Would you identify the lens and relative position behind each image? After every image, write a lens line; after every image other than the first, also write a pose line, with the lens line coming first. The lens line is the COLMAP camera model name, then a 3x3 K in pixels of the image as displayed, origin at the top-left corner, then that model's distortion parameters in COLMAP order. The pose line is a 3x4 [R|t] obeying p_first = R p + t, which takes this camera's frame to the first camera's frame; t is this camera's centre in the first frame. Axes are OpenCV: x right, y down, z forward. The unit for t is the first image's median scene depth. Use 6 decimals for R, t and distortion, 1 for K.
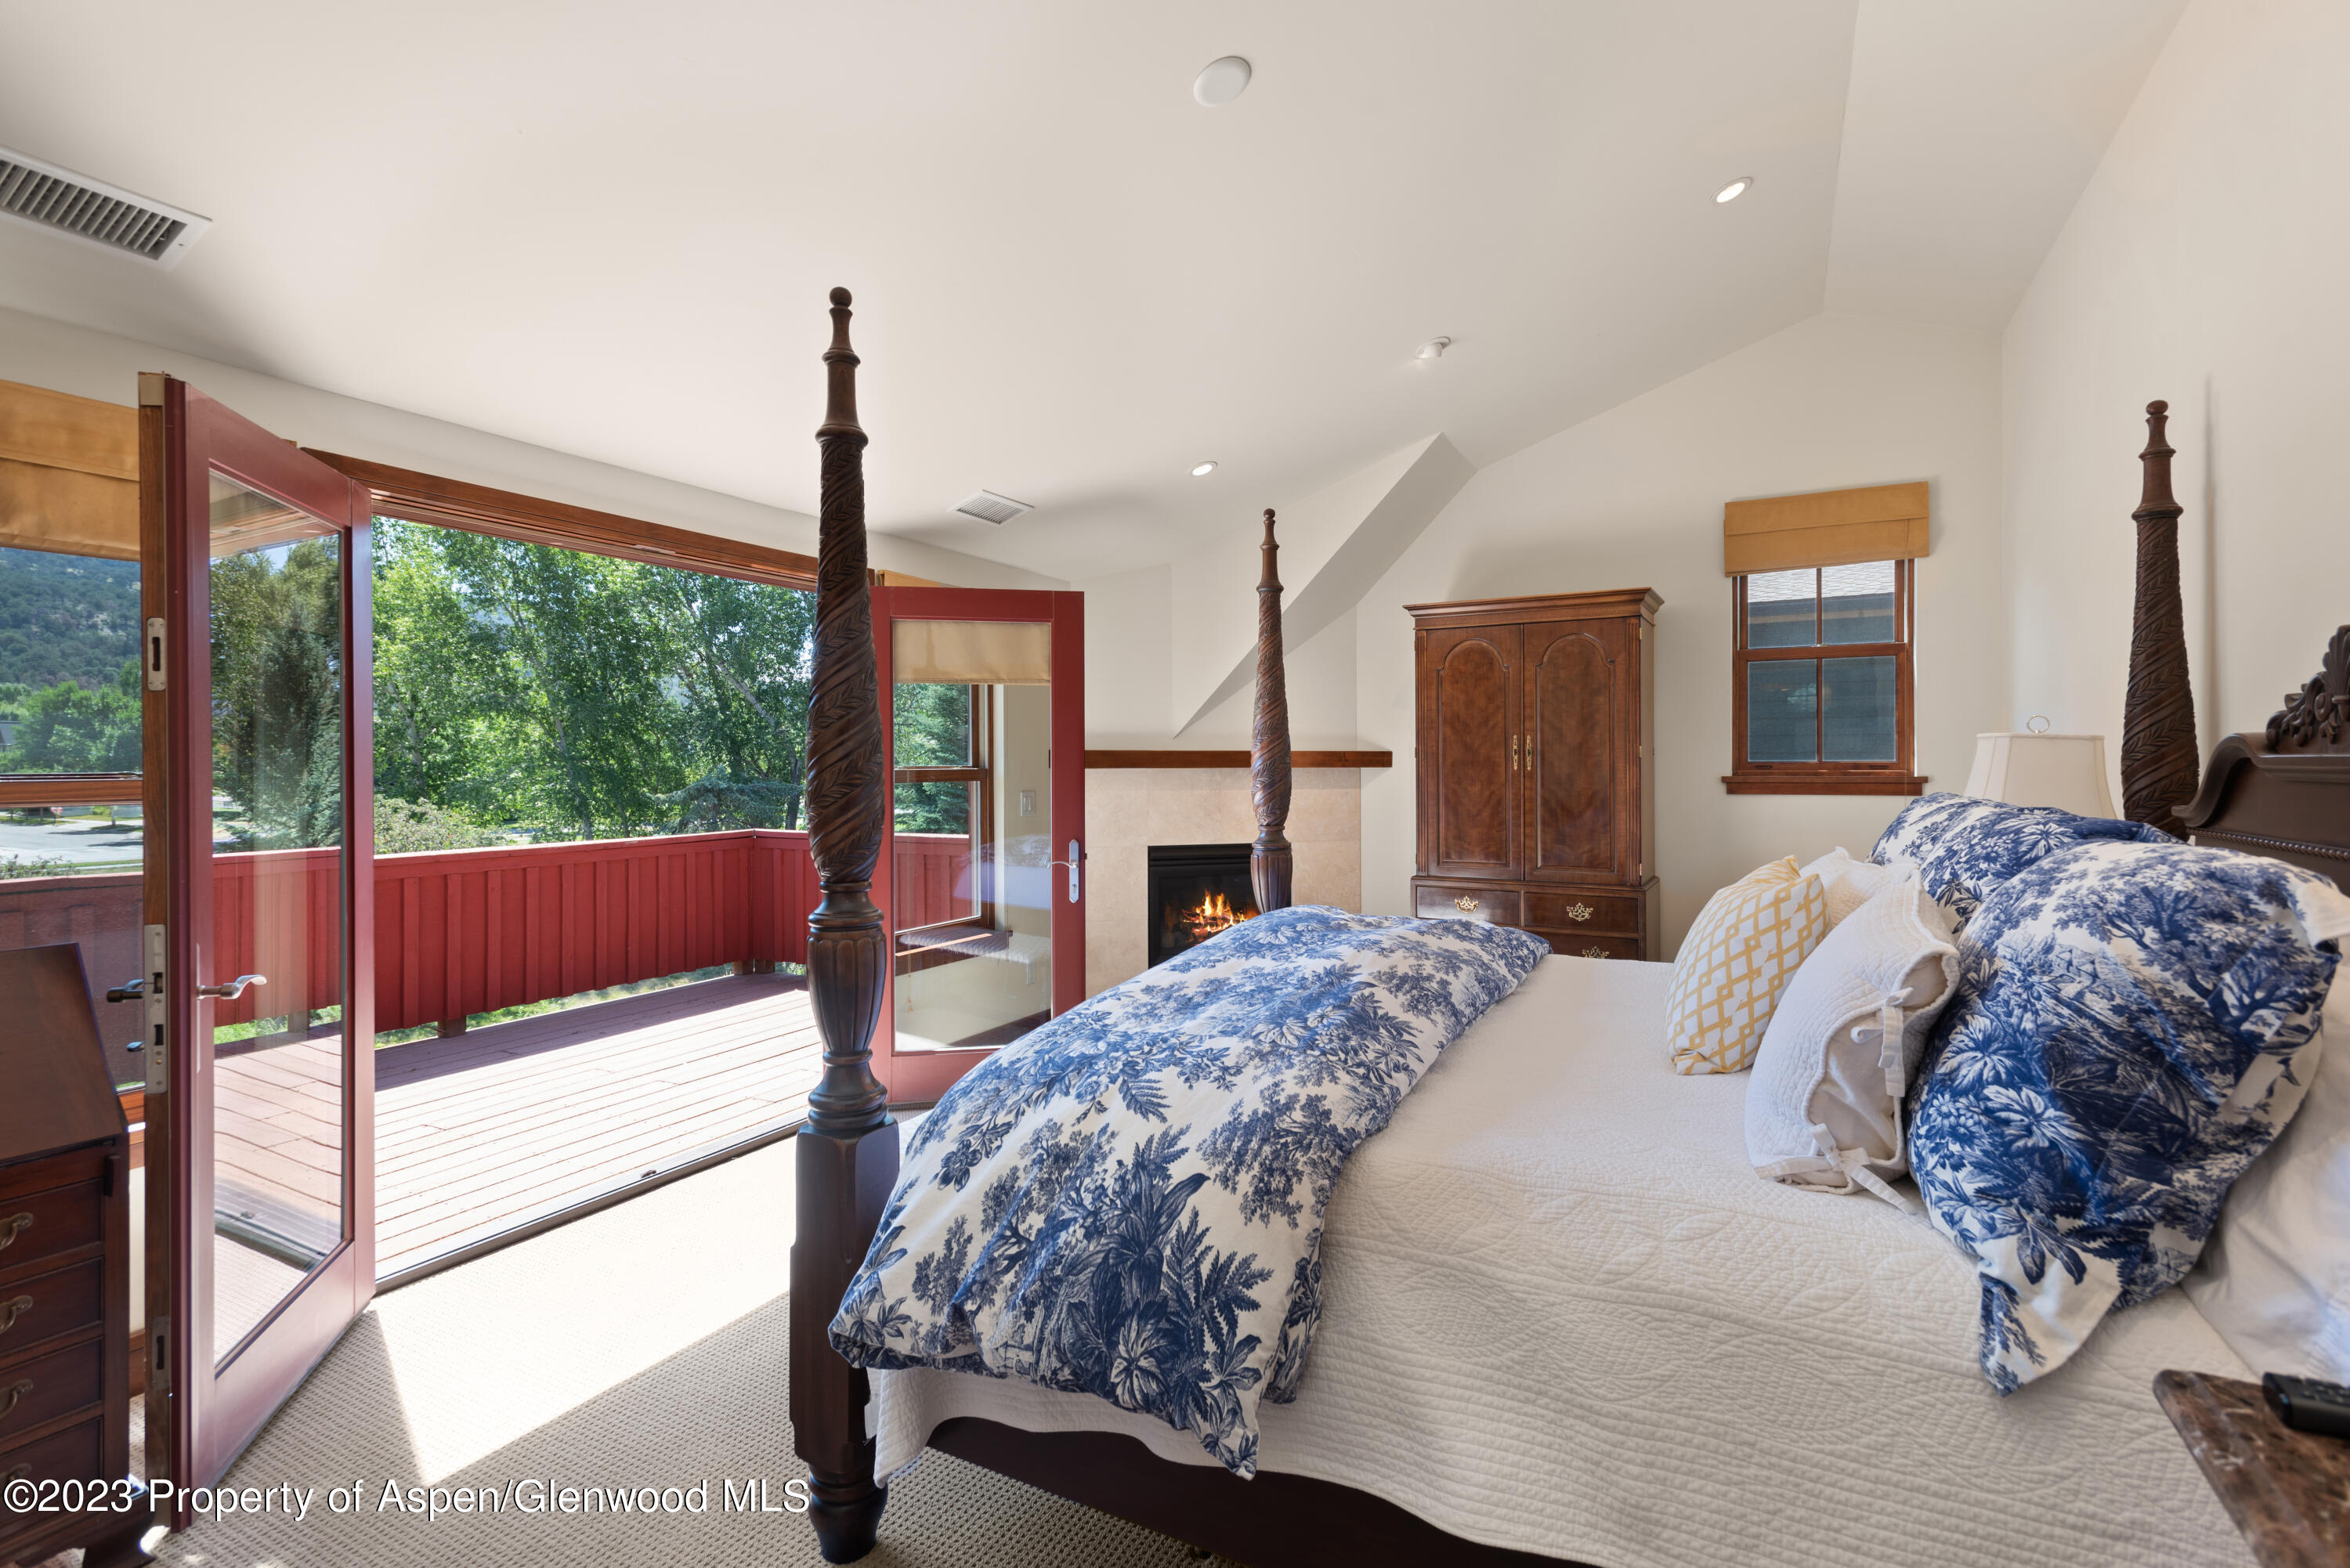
lens RADIAL K [[1114.6, 0, 1174.3], [0, 1114.6, 764.1], [0, 0, 1]] dist [0.012370, -0.002791]
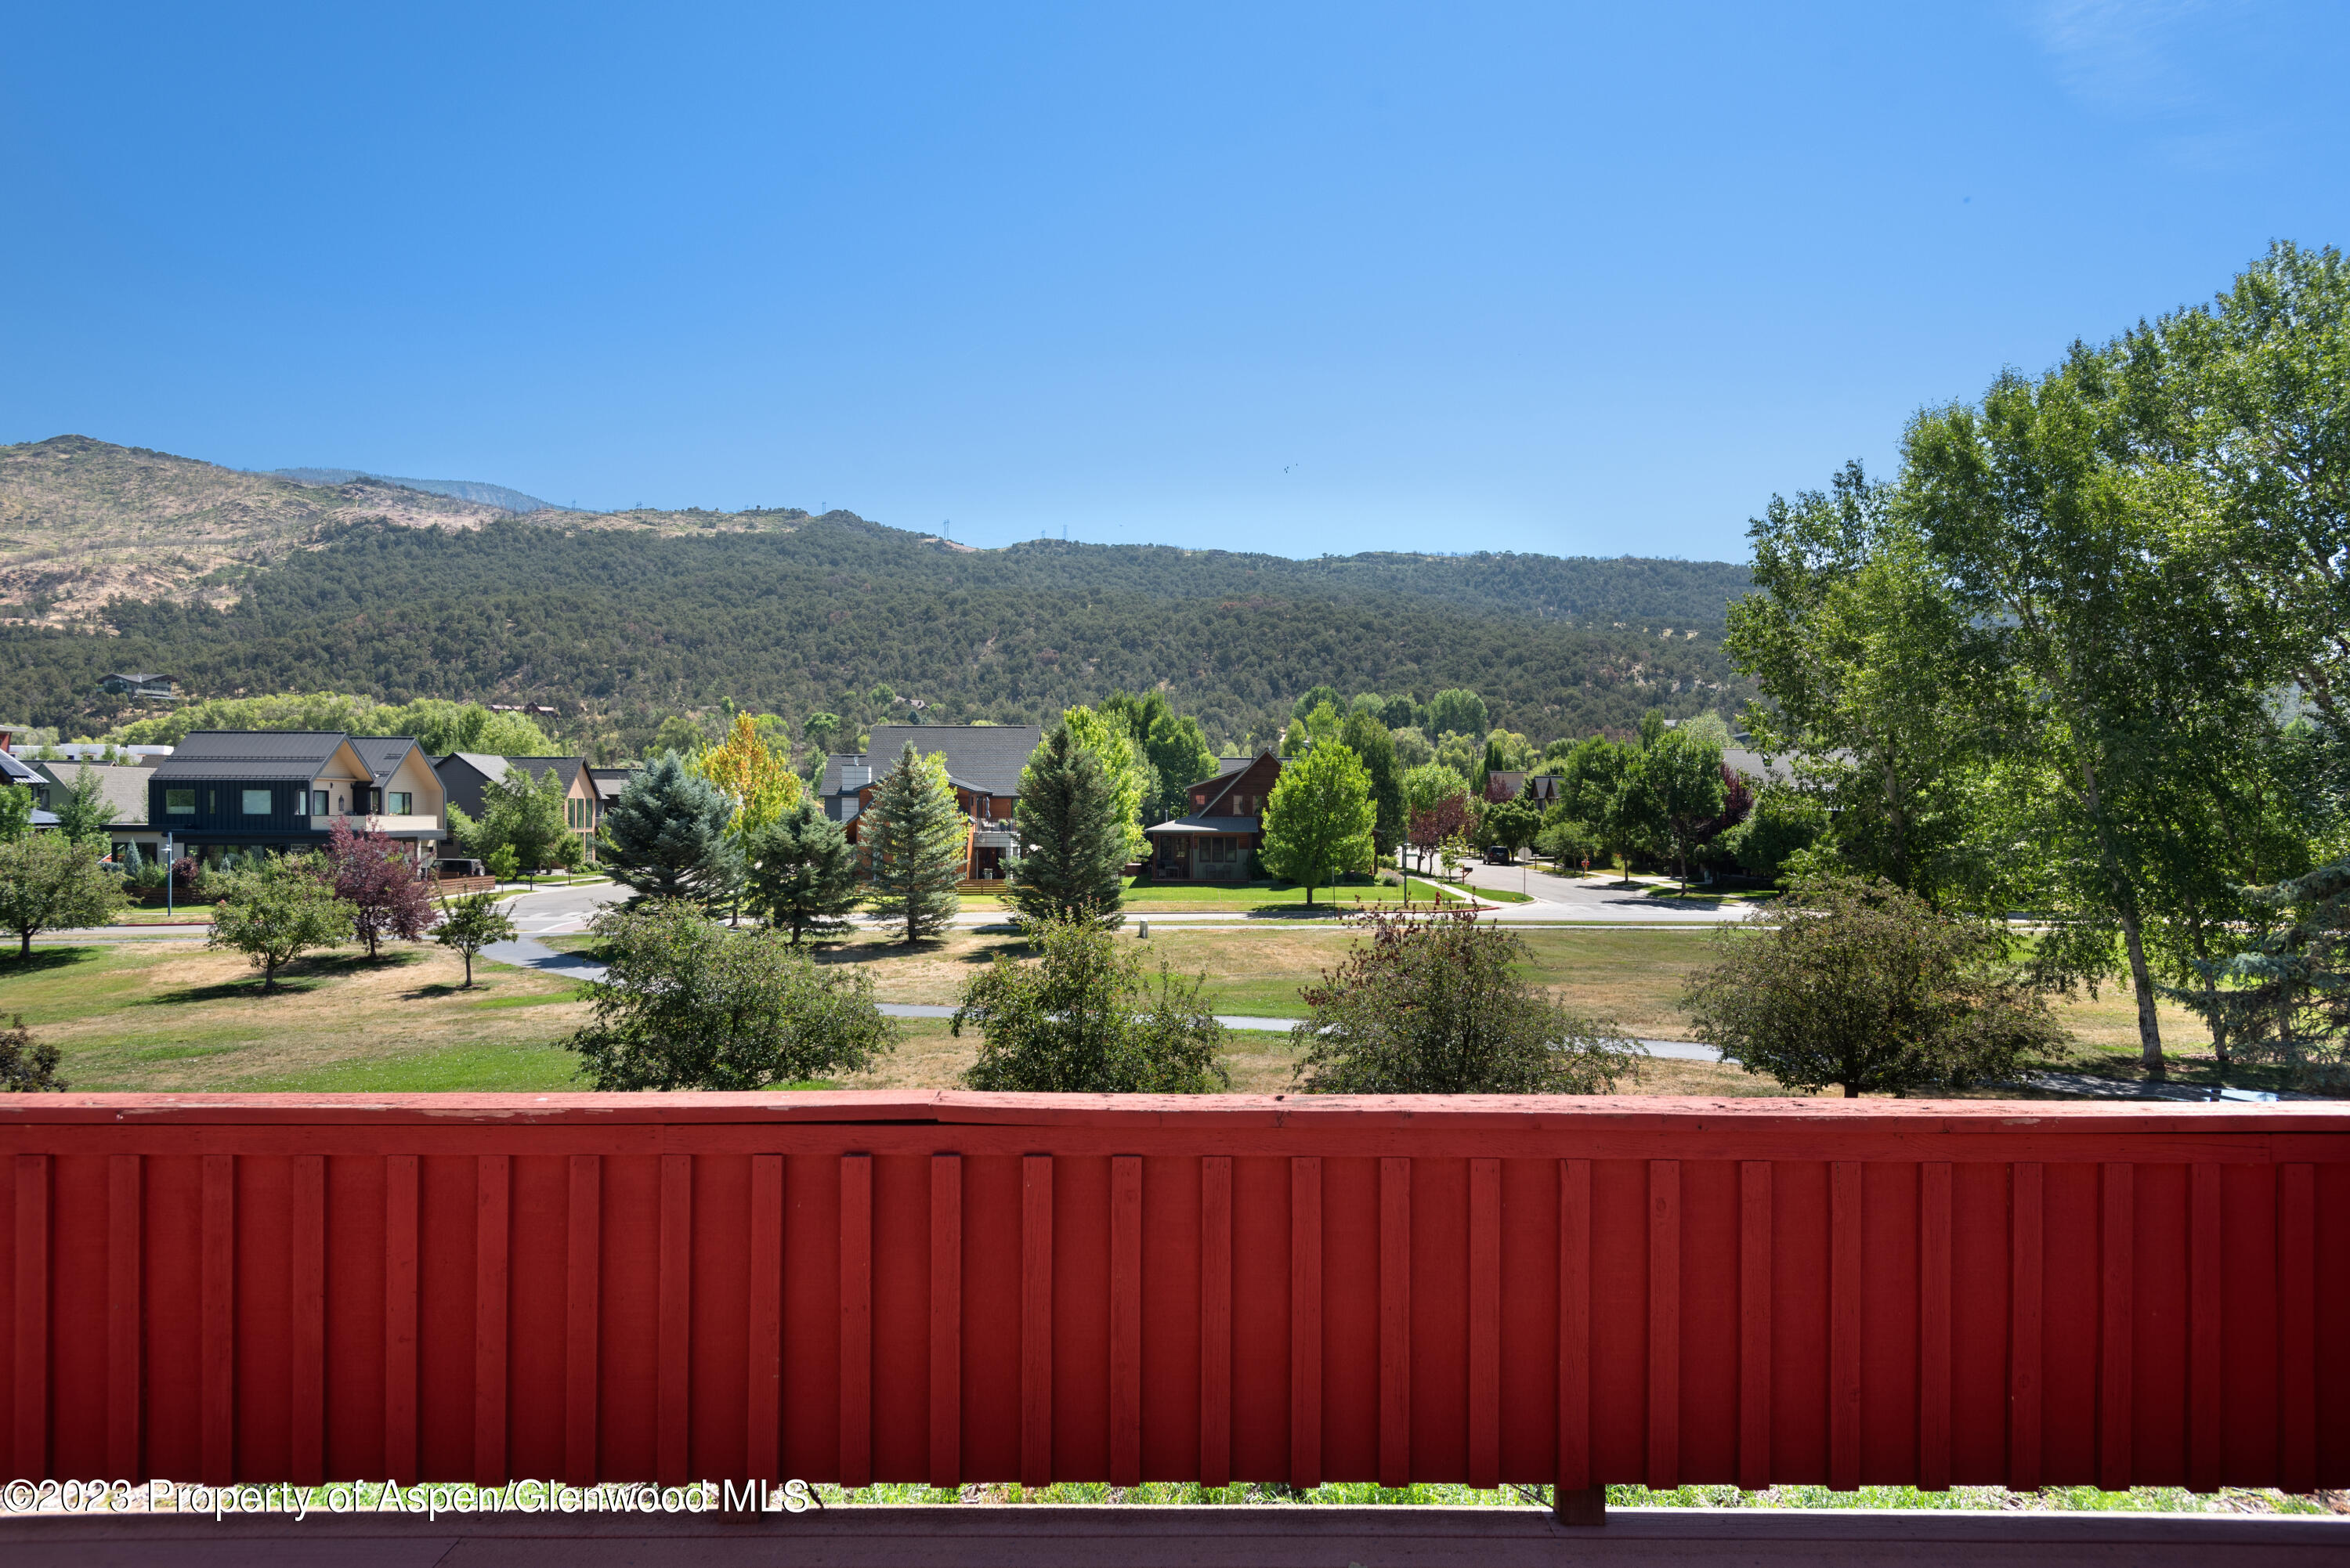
lens RADIAL K [[1462.5, 0, 1126.9], [0, 1462.5, 842.9], [0, 0, 1]] dist [0.008814, -0.009942]
pose [[0.455423, 0.023015, -0.889977, -0.034418], [-0.008127, 0.999732, 0.021695, -0.006201], [0.890238, -0.002648, 0.455488, 0.094546]]
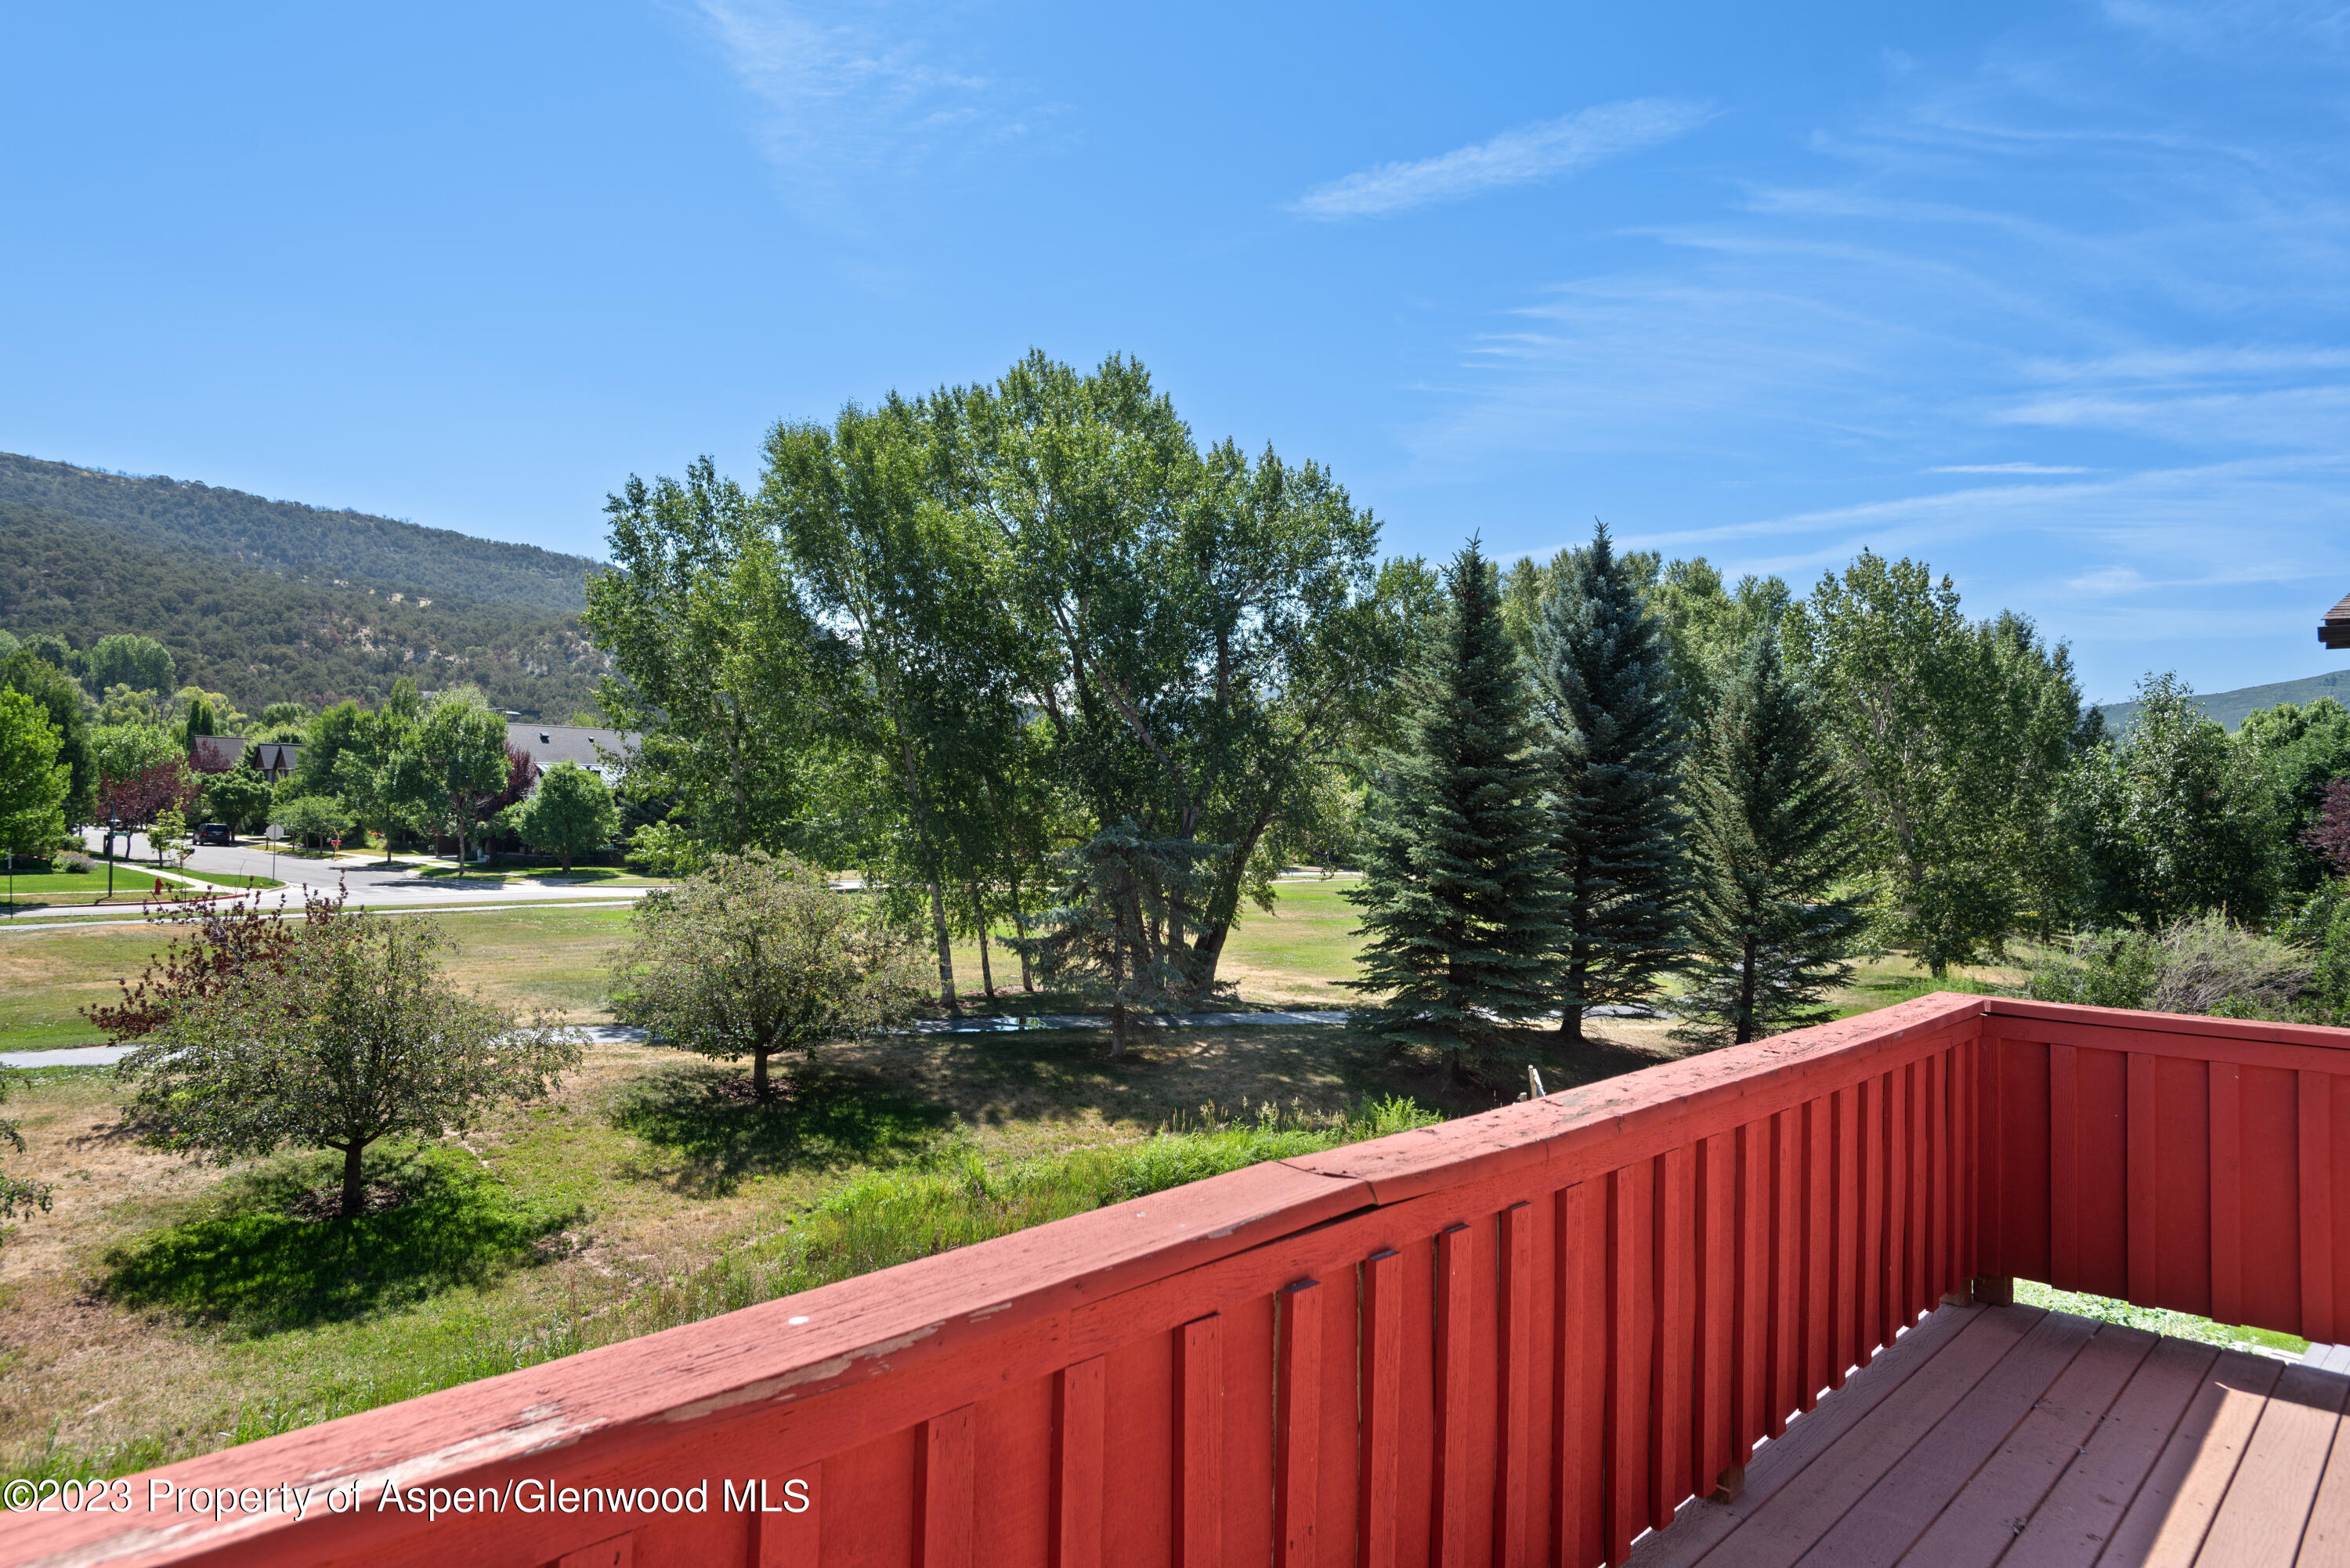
lens RADIAL K [[1462.5, 0, 1183.0], [0, 1462.5, 782.3], [0, 0, 1]] dist [0.008814, -0.009942]
pose [[0.969374, 0.018301, -0.244907, -0.114284], [-0.023738, 0.999533, -0.019267, -0.002543], [0.244440, 0.024490, 0.969355, 0.059511]]
